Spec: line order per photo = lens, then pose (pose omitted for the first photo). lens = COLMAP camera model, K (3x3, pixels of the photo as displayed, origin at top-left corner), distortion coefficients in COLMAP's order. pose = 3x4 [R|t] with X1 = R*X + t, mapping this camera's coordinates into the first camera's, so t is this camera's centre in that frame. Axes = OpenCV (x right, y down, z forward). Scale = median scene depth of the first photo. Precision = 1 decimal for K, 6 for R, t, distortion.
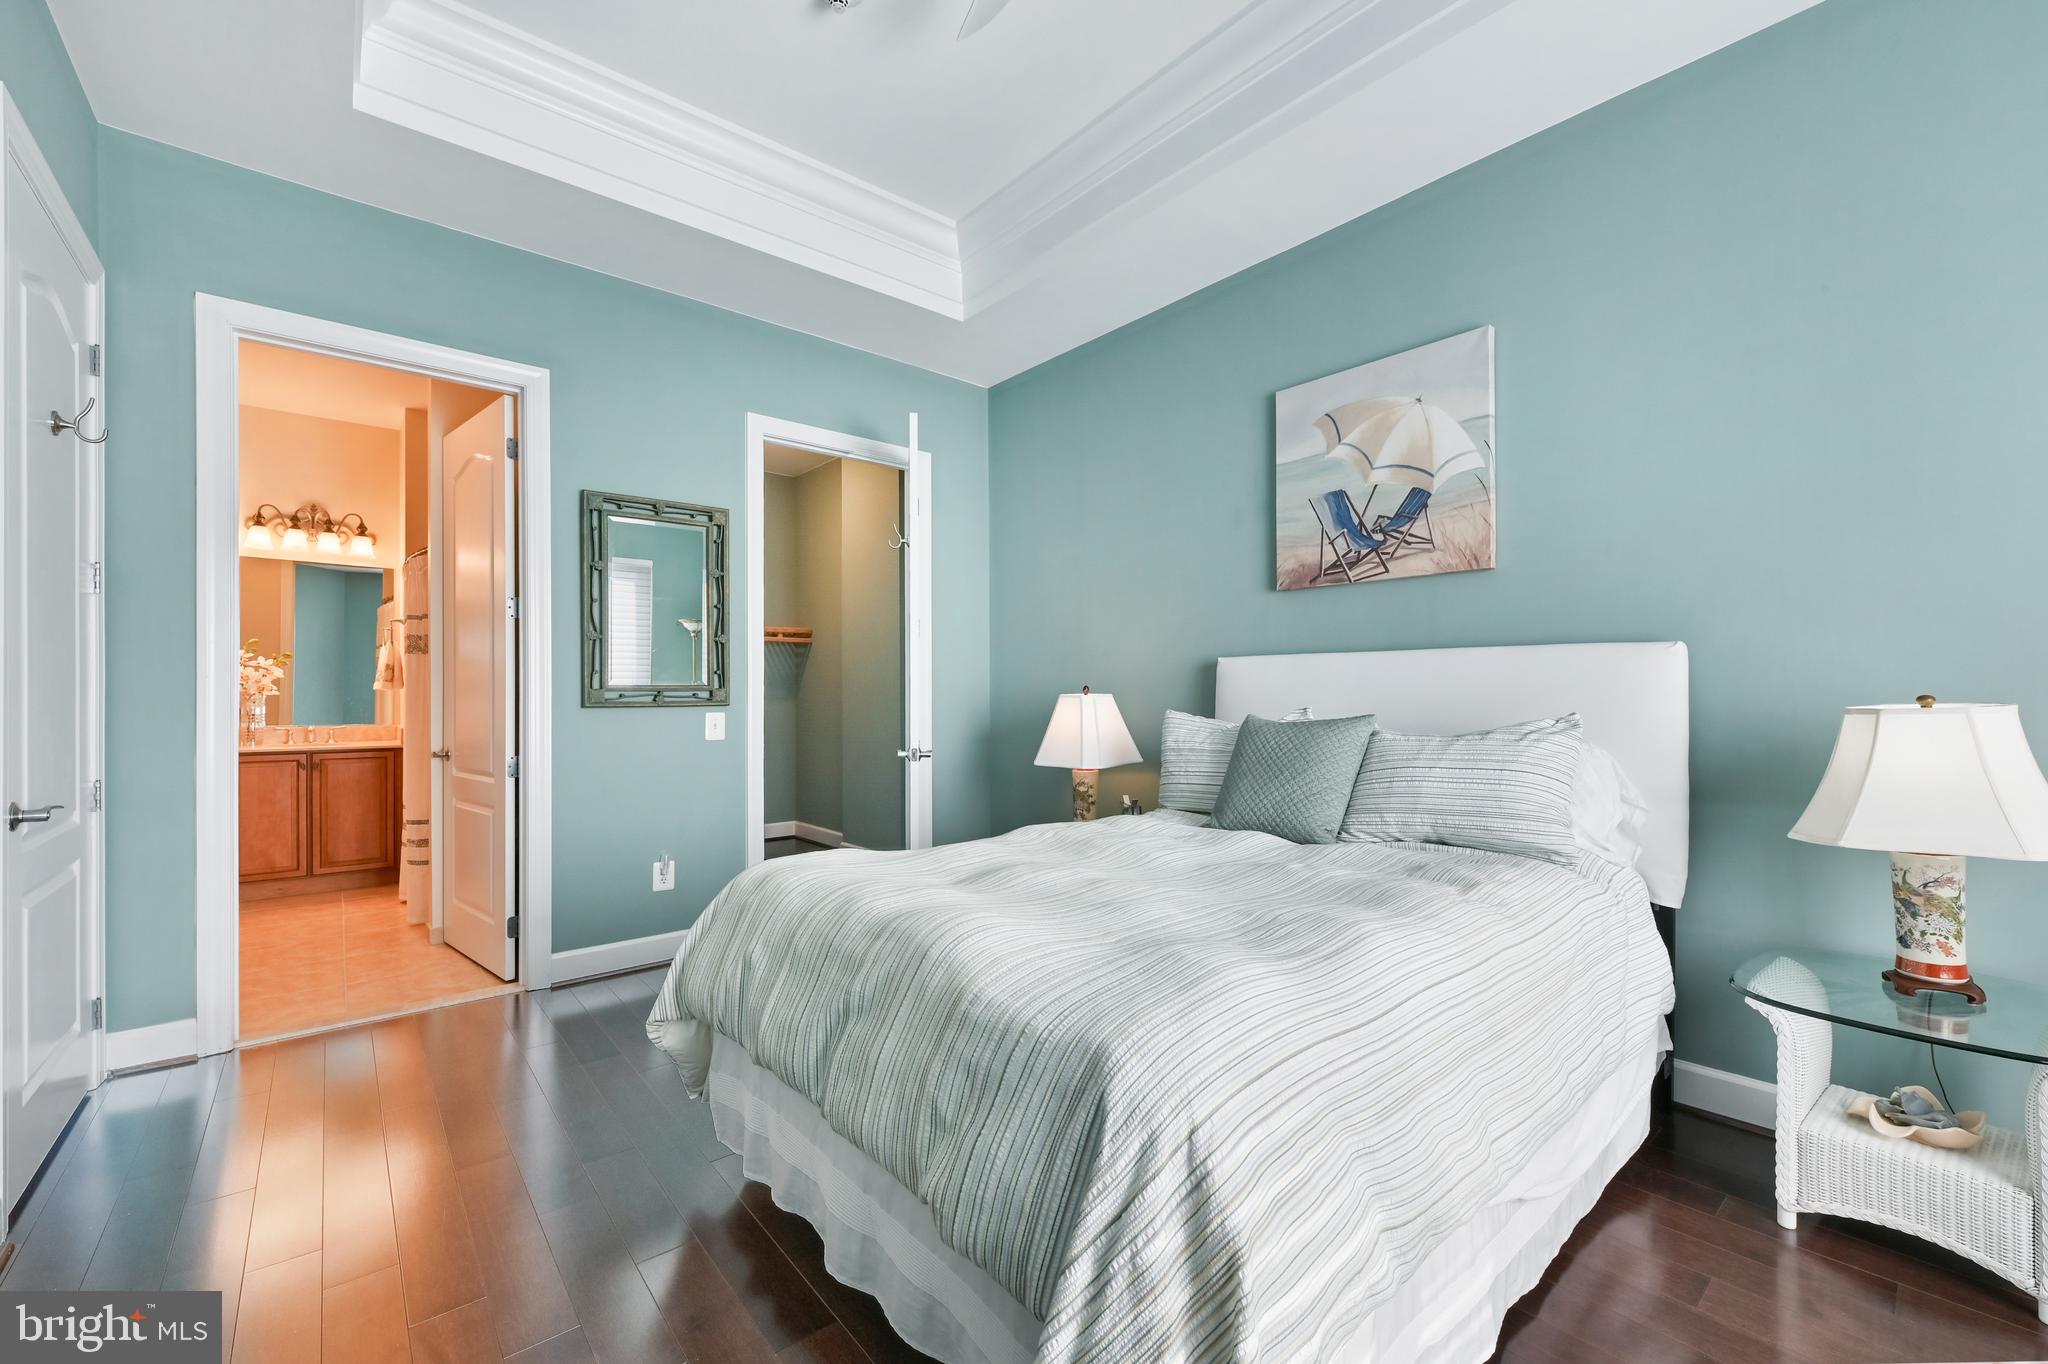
lens RADIAL K [[820.9, 0, 1024.0], [0, 820.9, 682.0], [0, 0, 1]] dist [0.000792, -0.000122]
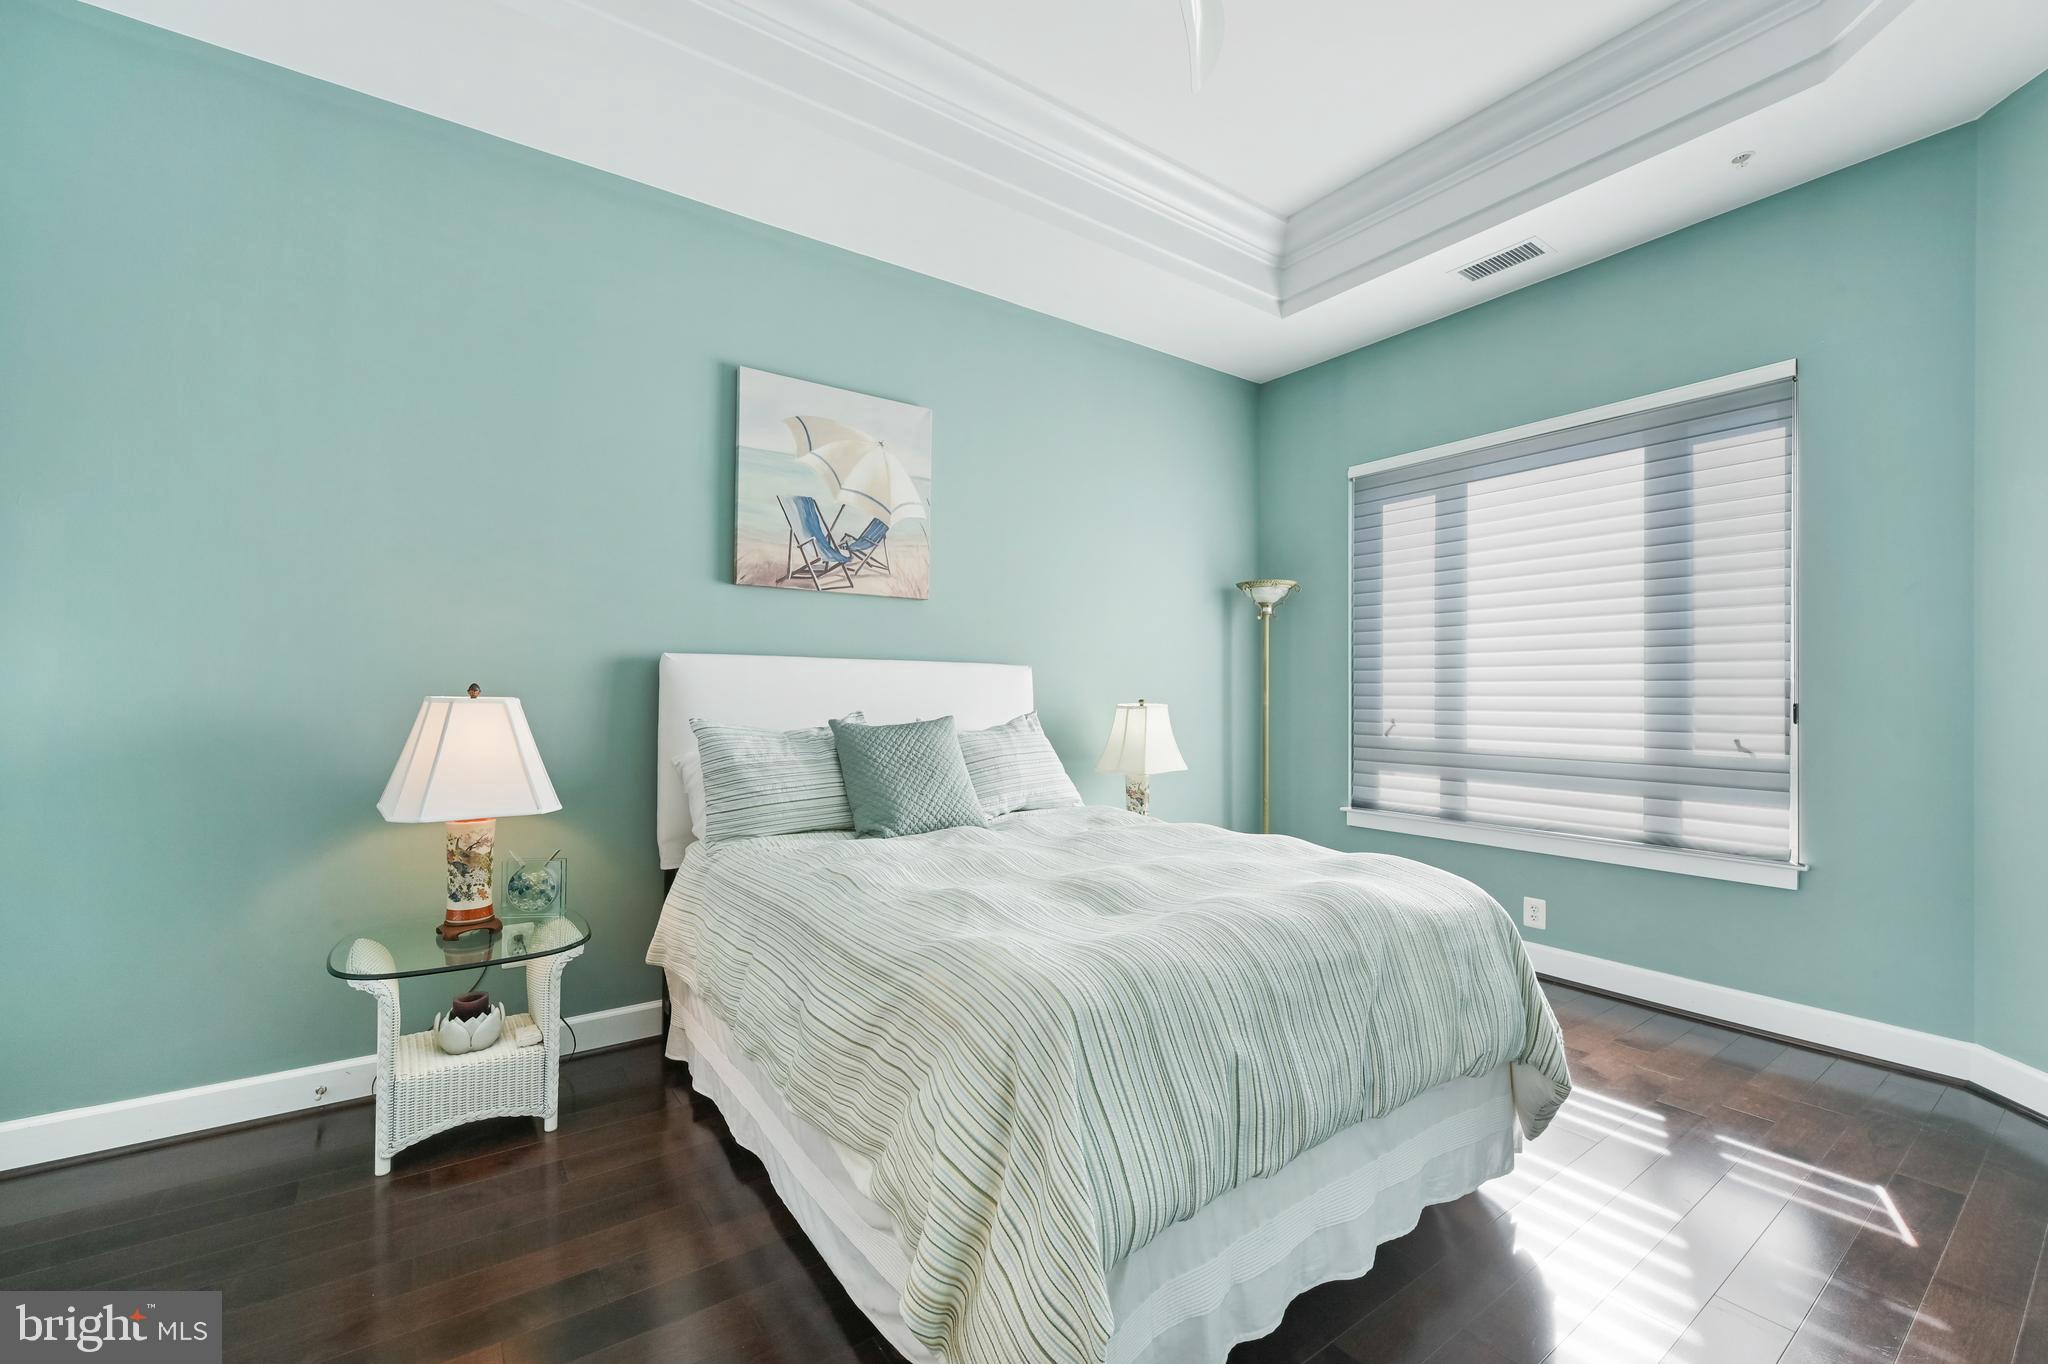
lens RADIAL K [[835.7, 0, 1024.8], [0, 835.7, 704.1], [0, 0, 1]] dist [-0.041248, -0.000091]
pose [[0.084589, -0.008935, 0.996376, -0.621918], [-0.020124, 0.999741, 0.010673, 0.005940], [-0.996213, -0.020954, 0.084387, 0.641378]]
